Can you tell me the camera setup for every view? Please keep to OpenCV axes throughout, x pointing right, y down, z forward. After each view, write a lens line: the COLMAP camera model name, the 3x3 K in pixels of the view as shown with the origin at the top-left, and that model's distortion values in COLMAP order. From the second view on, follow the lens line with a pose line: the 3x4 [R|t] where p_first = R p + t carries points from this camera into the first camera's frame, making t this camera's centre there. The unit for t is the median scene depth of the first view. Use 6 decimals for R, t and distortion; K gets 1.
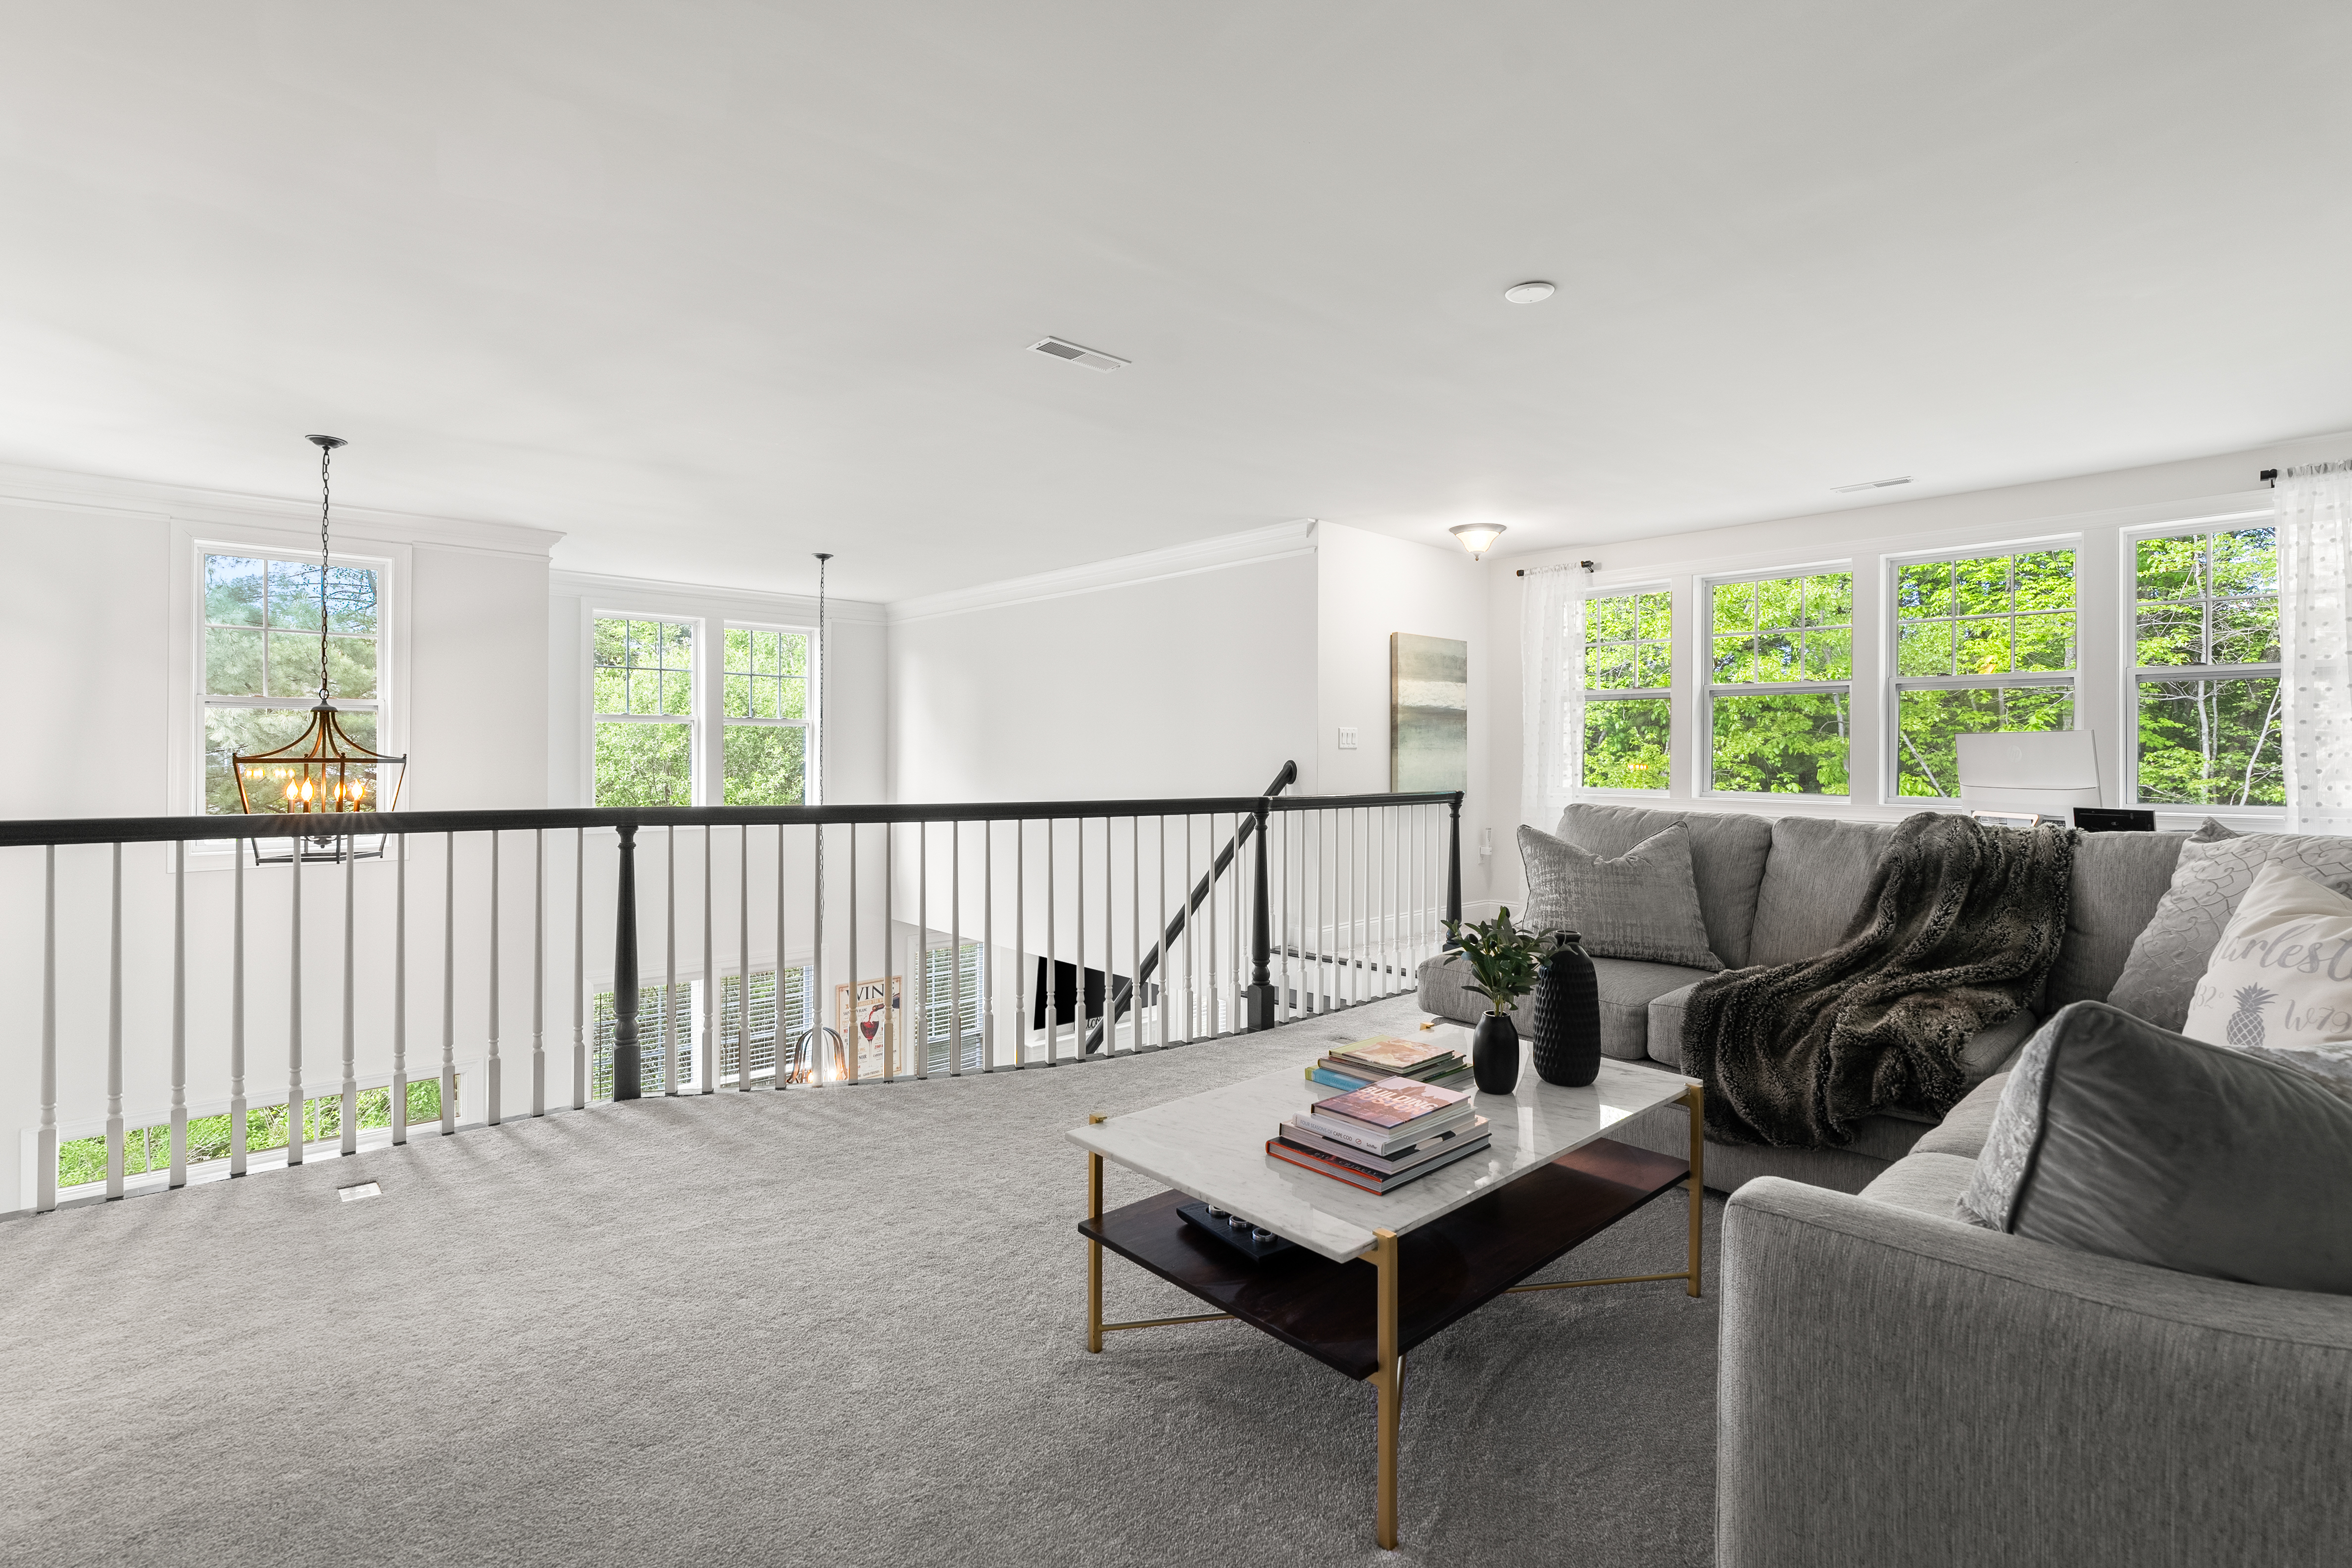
lens RADIAL K [[1066.7, 0, 1168.6], [0, 1066.7, 765.1], [0, 0, 1]] dist [-0.006961, 0.002973]
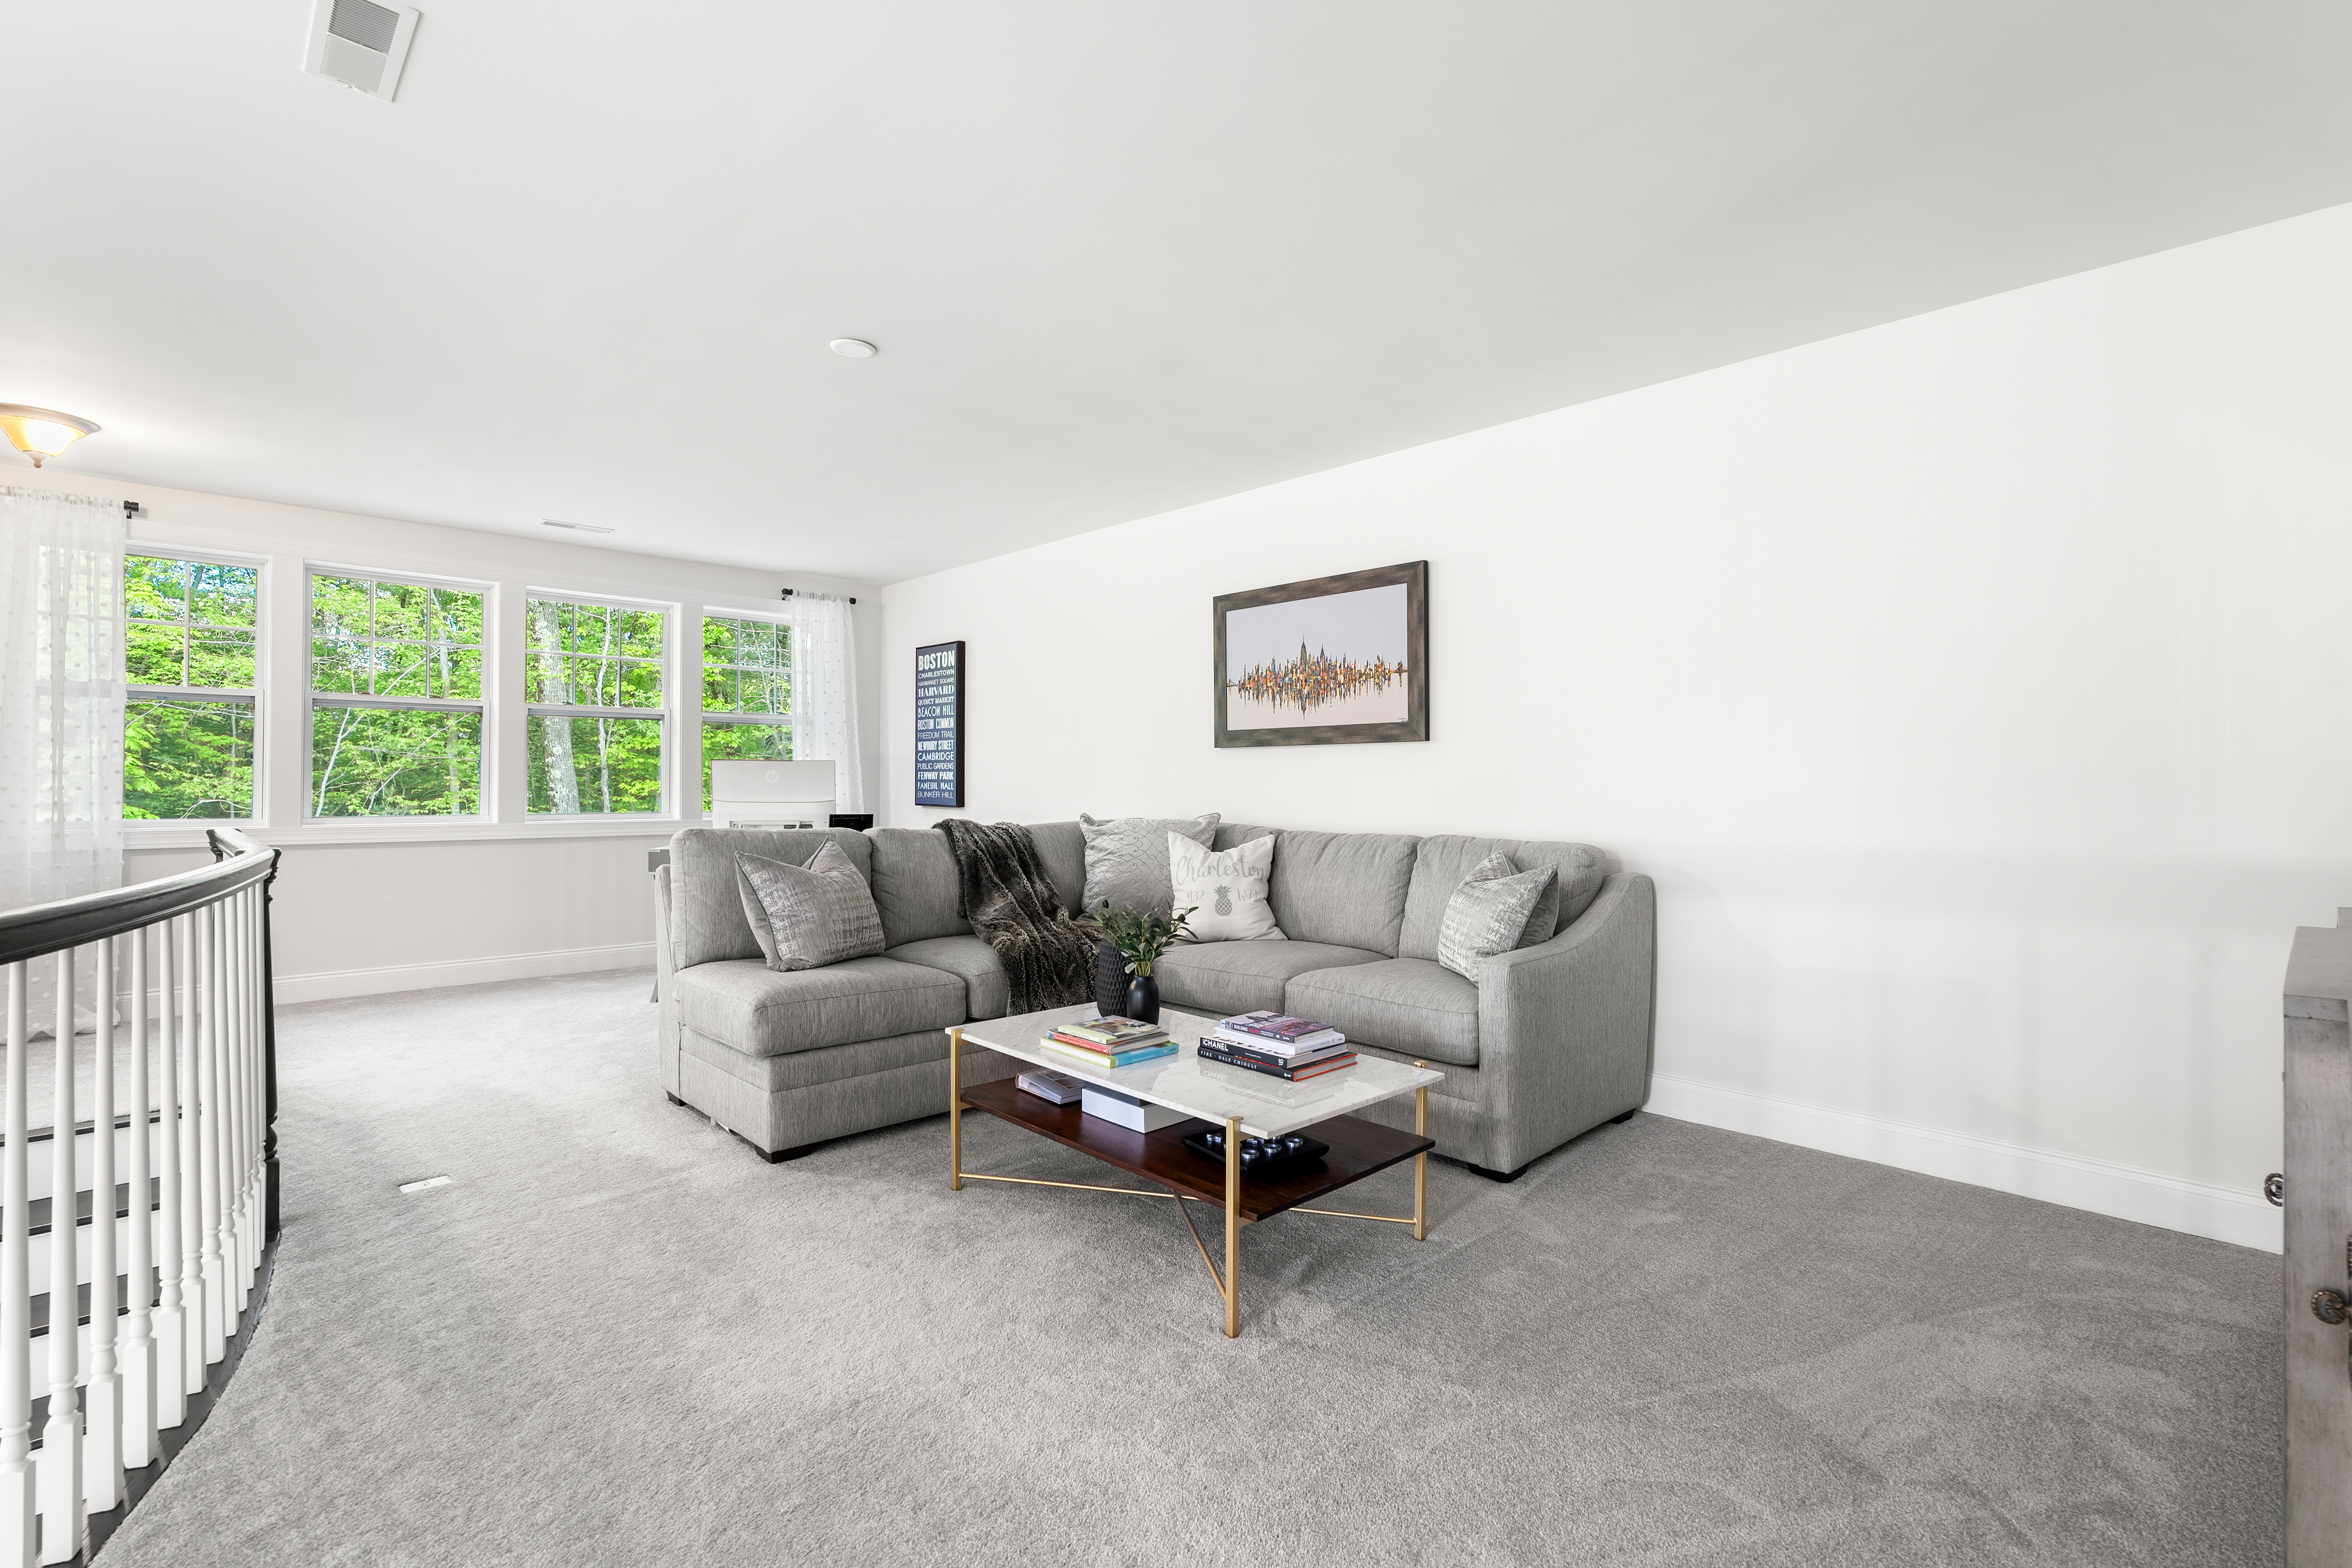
lens RADIAL K [[1066.7, 0, 1177.3], [0, 1066.7, 788.4], [0, 0, 1]] dist [-0.006961, 0.002973]
pose [[-0.015958, -0.011358, 0.999808, -0.390346], [0.001732, 0.999934, 0.011387, -0.007883], [-0.999871, 0.001913, -0.015937, 0.370894]]
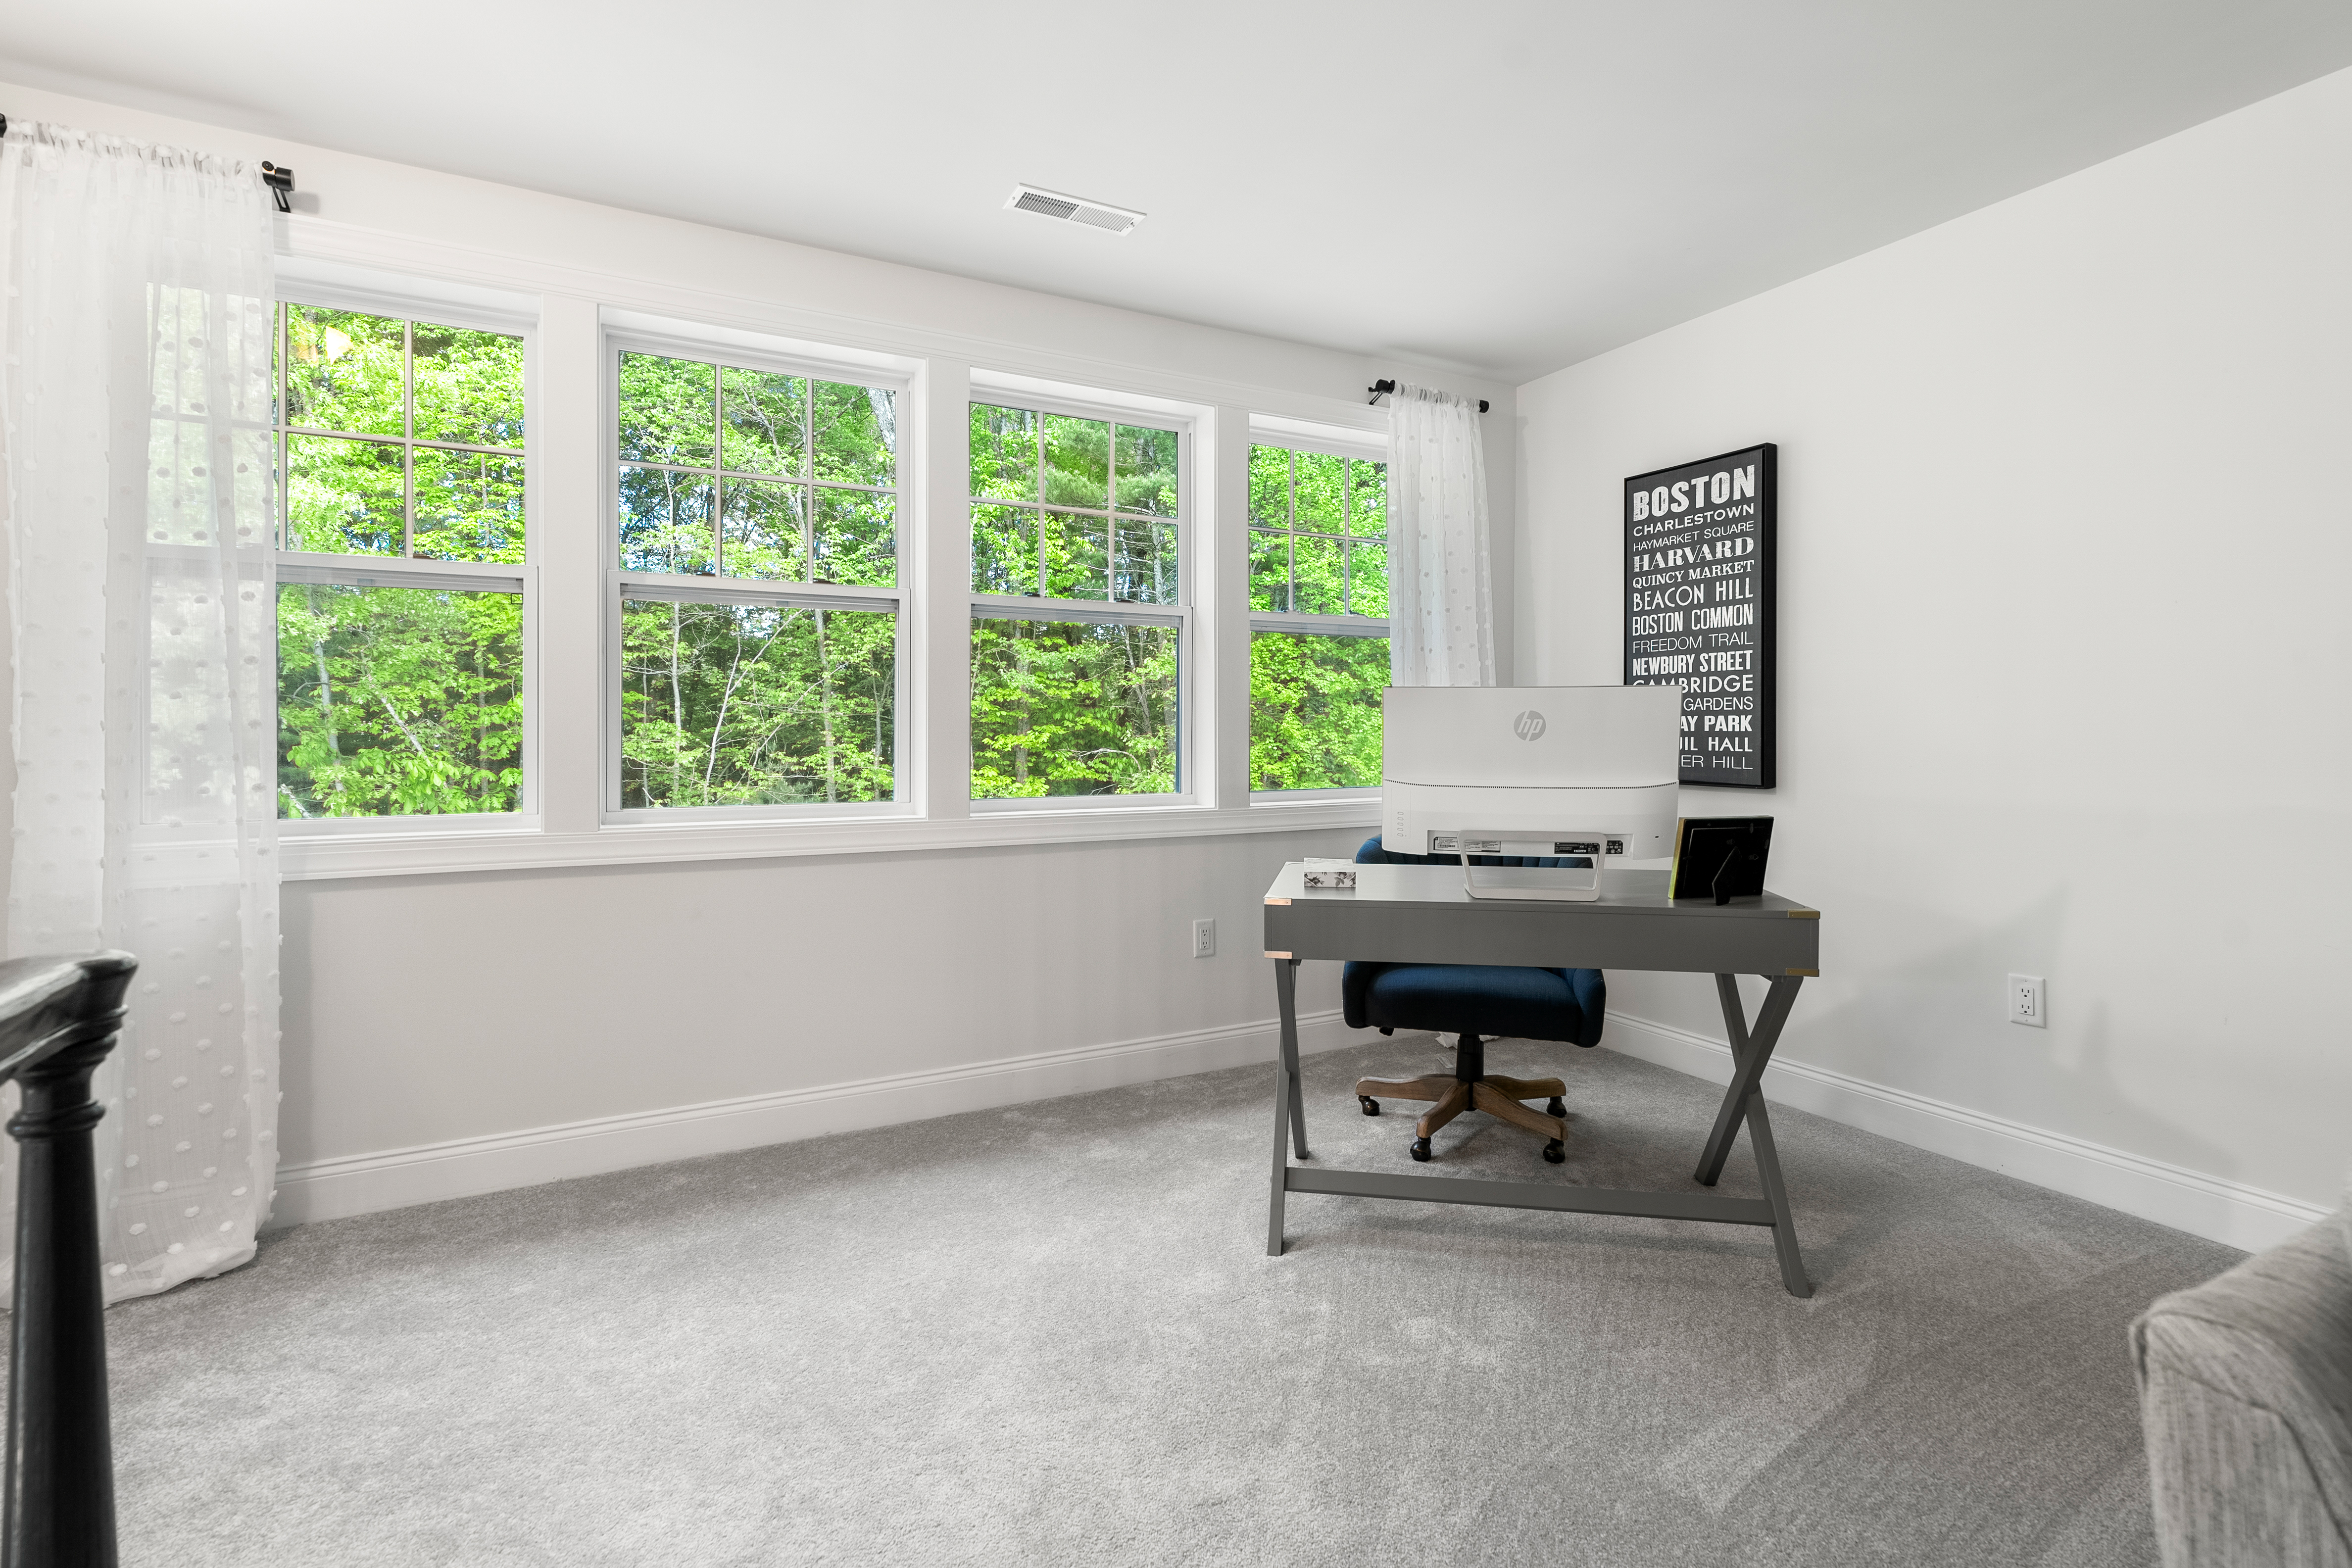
lens RADIAL K [[1066.7, 0, 1183.3], [0, 1066.7, 768.5], [0, 0, 1]] dist [-0.006961, 0.002973]
pose [[0.253653, -0.037342, 0.966574, 0.150147], [0.008595, 0.999302, 0.036351, -0.008149], [-0.967257, -0.000912, 0.253797, 0.743769]]
